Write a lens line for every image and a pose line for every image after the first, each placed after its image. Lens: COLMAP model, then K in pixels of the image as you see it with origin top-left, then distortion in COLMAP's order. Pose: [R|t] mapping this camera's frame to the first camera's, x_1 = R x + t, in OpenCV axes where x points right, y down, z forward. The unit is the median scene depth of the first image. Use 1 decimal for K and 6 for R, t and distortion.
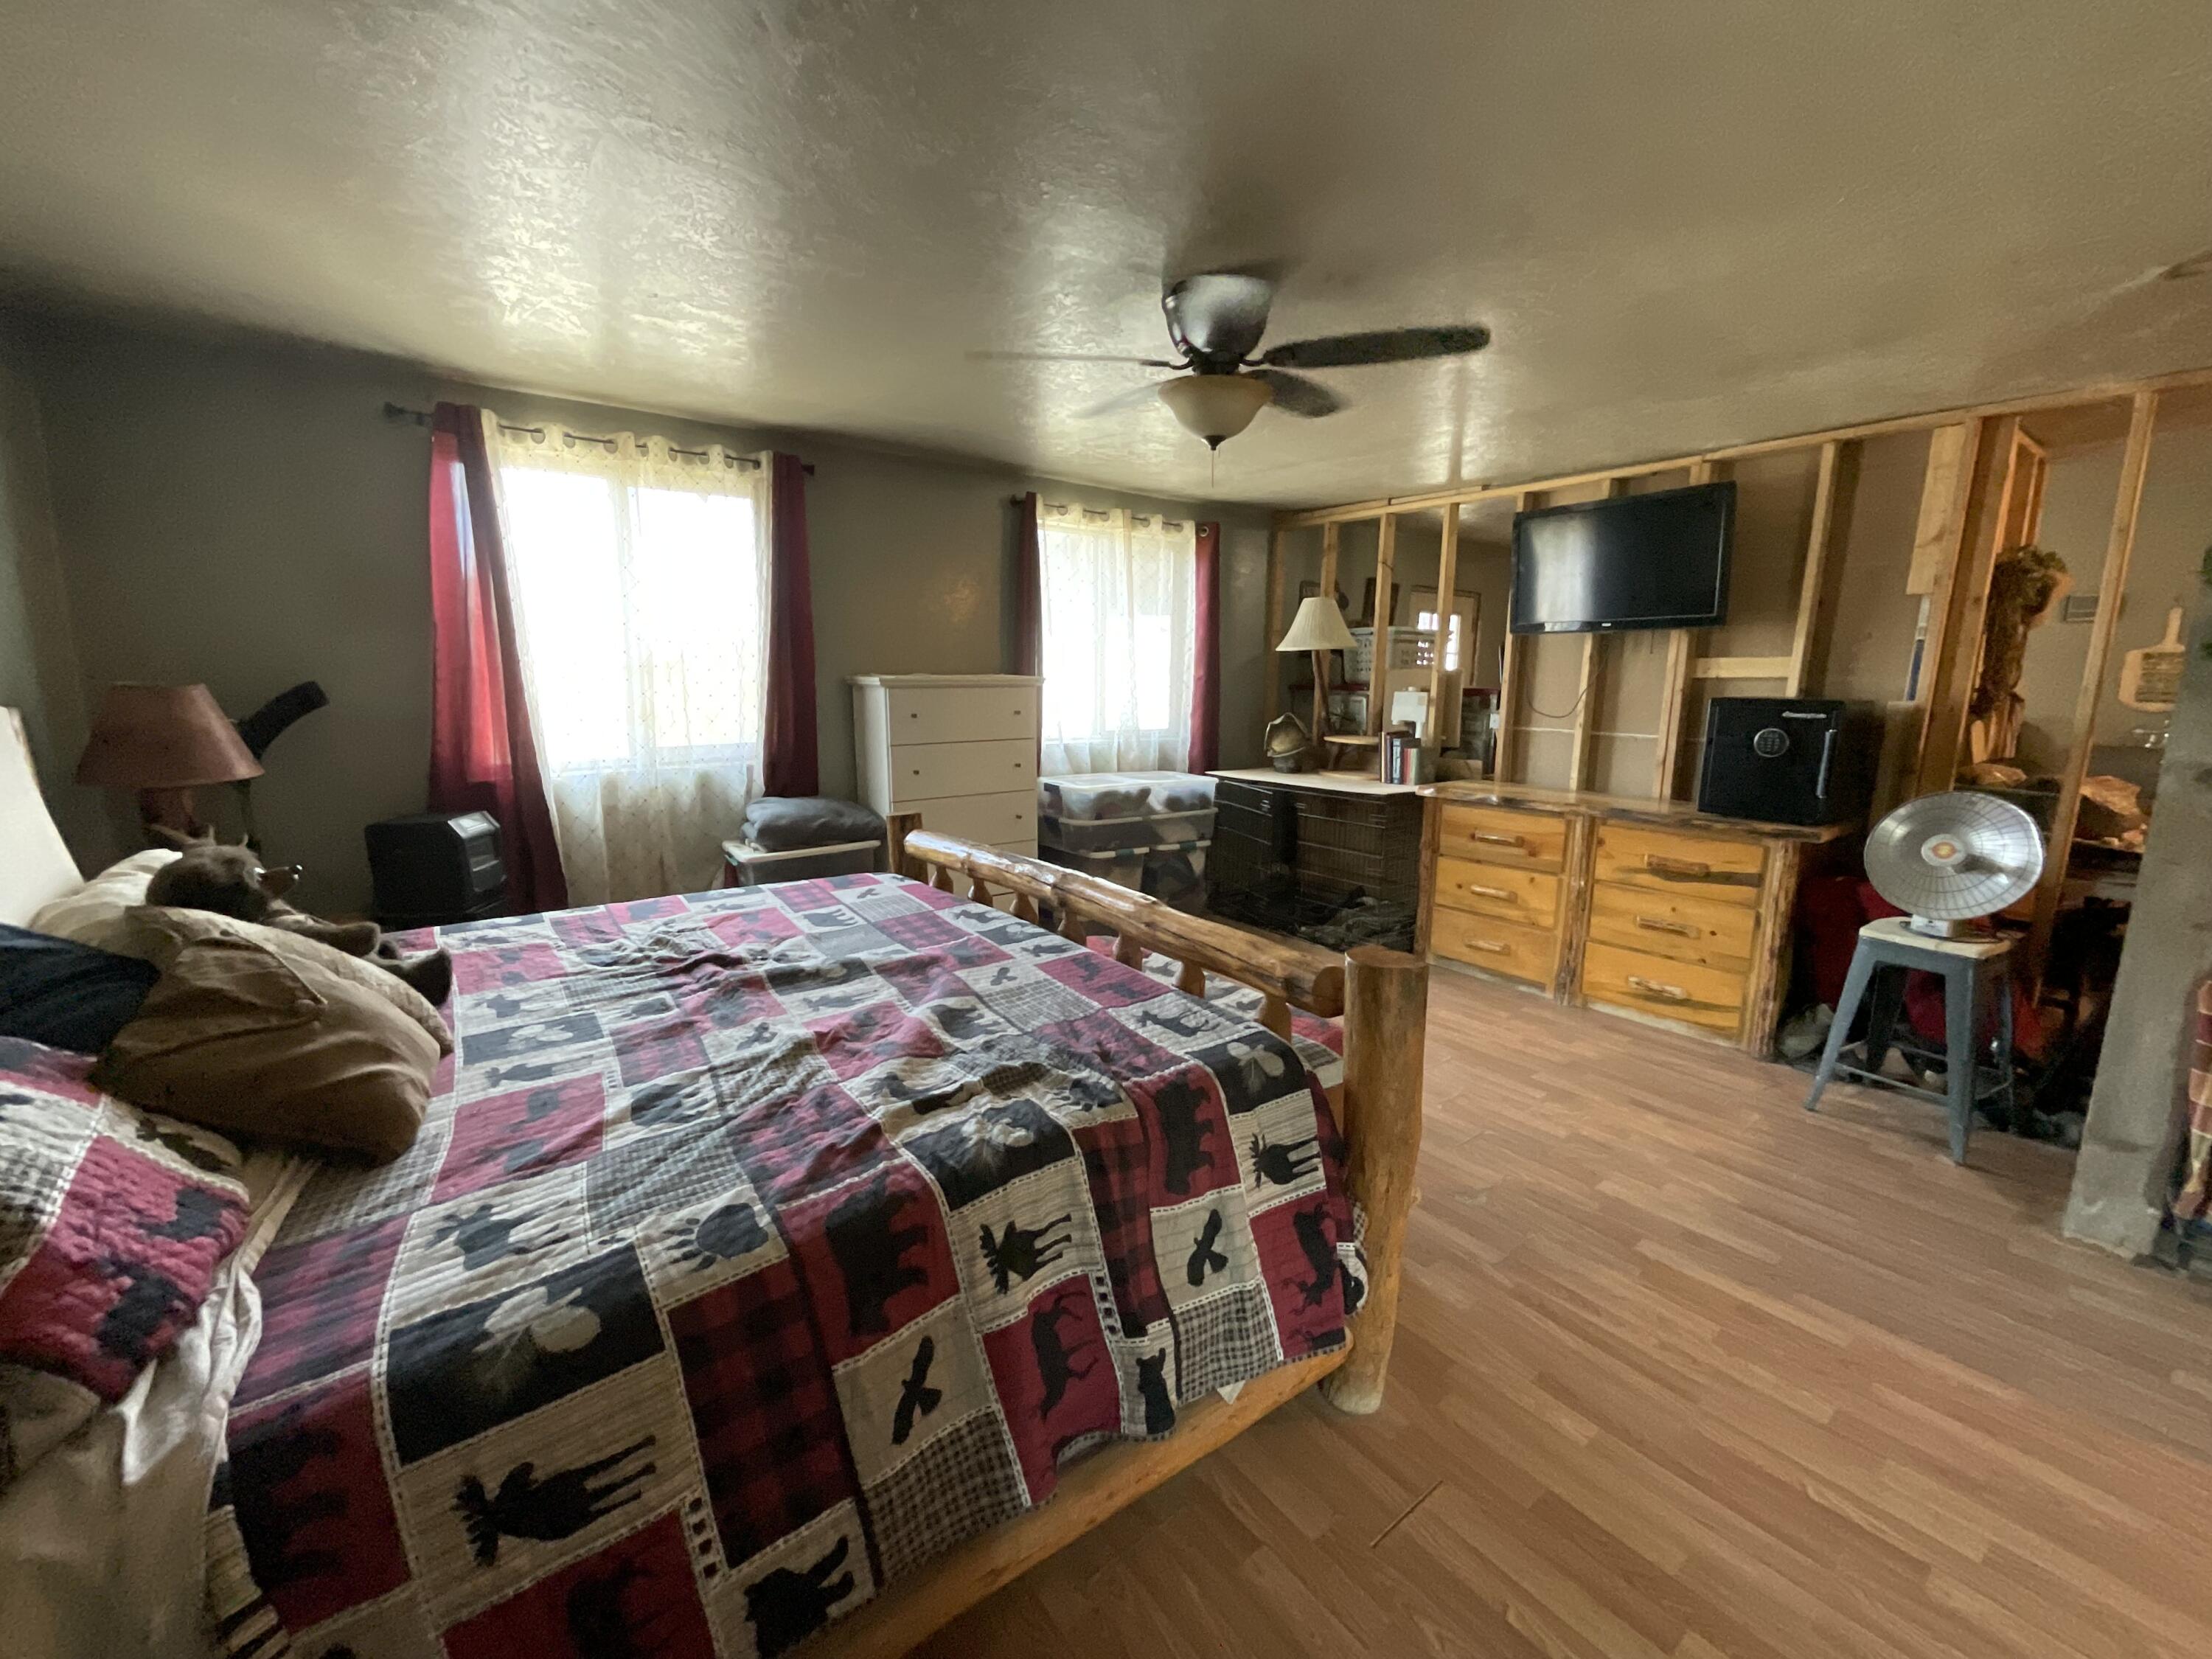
lens RADIAL K [[889.4, 0, 1109.9], [0, 889.4, 827.8], [0, 0, 1]] dist [-0.000335, -0.001005]
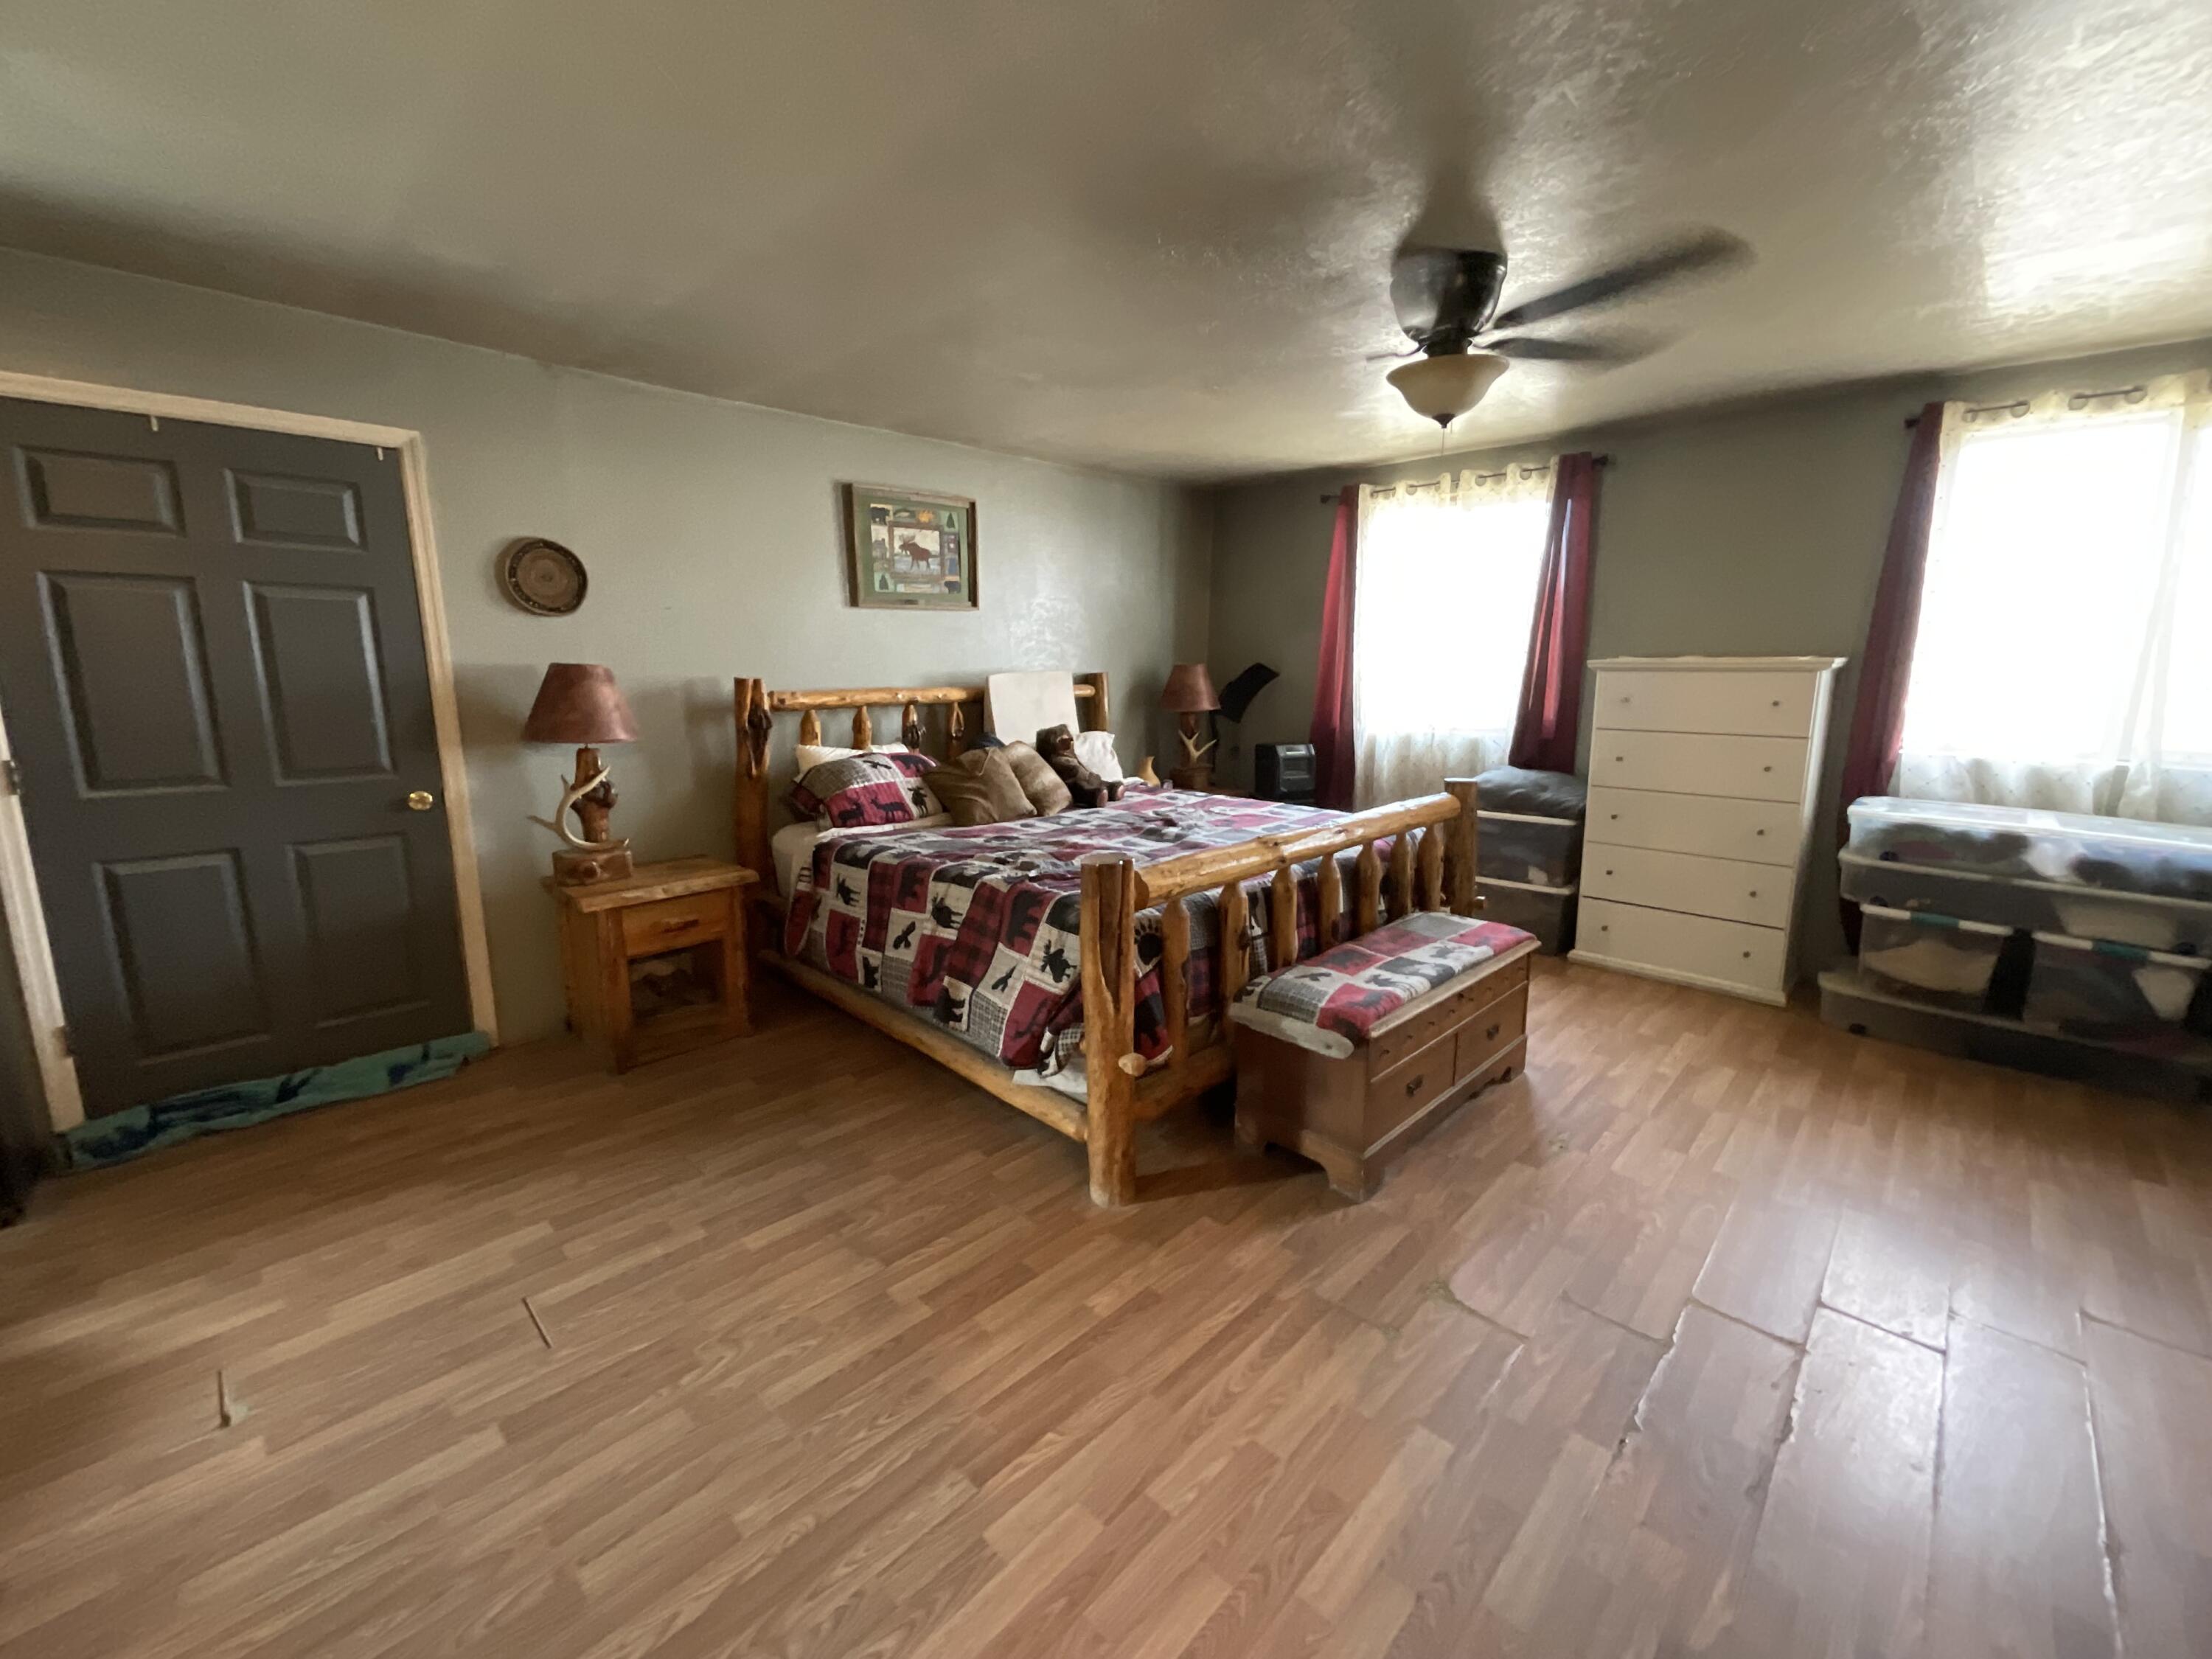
lens RADIAL K [[889.4, 0, 1096.2], [0, 889.4, 820.3], [0, 0, 1]] dist [-0.000335, -0.001005]
pose [[0.149339, 0.170810, -0.973921, 0.833089], [-0.165970, 0.975322, 0.145606, -0.056465], [0.974757, 0.139897, 0.174003, 0.378974]]
